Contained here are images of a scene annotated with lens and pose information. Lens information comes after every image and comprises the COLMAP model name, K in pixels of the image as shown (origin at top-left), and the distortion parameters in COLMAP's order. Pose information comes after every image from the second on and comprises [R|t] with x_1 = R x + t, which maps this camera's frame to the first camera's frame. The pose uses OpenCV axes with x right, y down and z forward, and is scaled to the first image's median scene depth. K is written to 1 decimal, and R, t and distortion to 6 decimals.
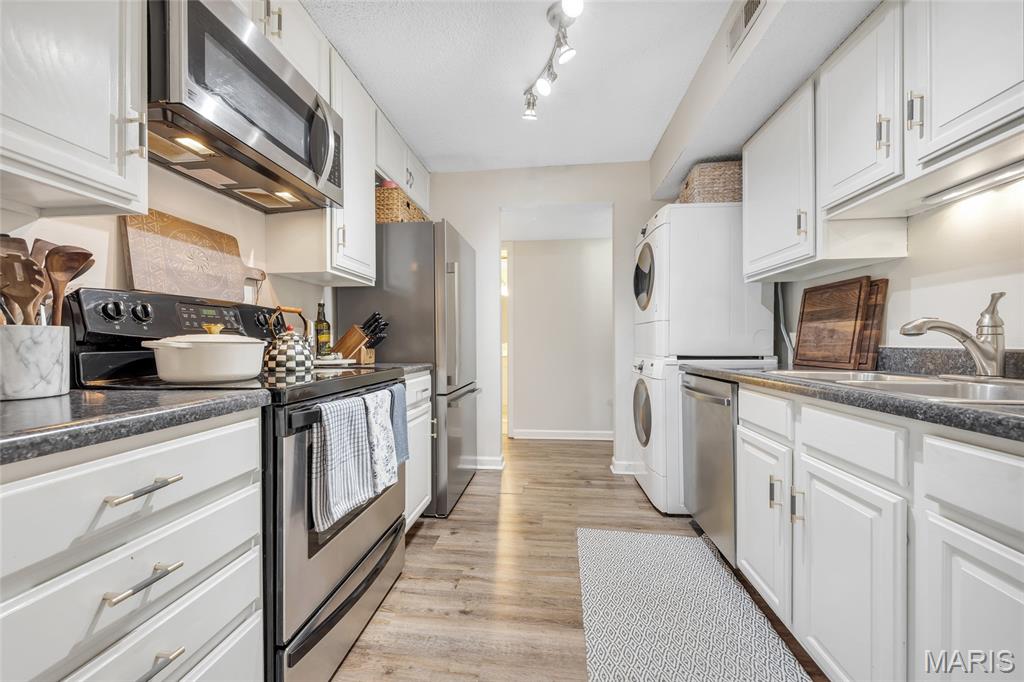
lens RADIAL K [[376.3, 0, 512.0], [0, 376.3, 341.0], [0, 0, 1]] dist [0.008296, -0.000049]
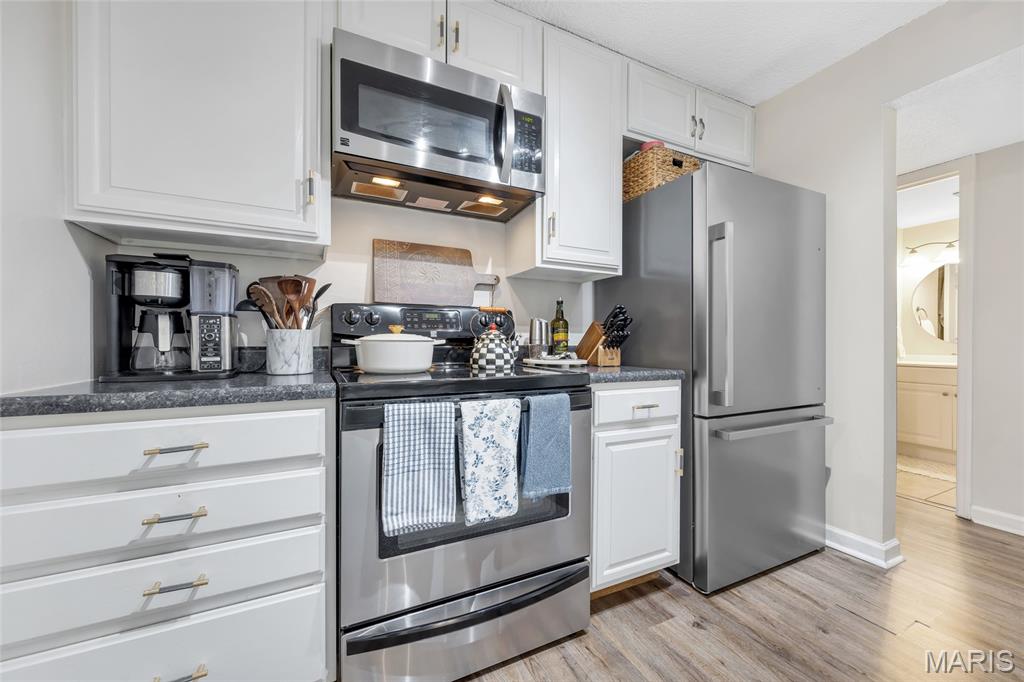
lens RADIAL K [[377.6, 0, 511.5], [0, 377.6, 342.9], [0, 0, 1]] dist [0.007427, -0.000158]
pose [[0.548532, 0.006368, -0.836105, 0.282045], [-0.001616, 0.999977, 0.006555, 0.002009], [0.836128, -0.002245, 0.548530, 0.437405]]
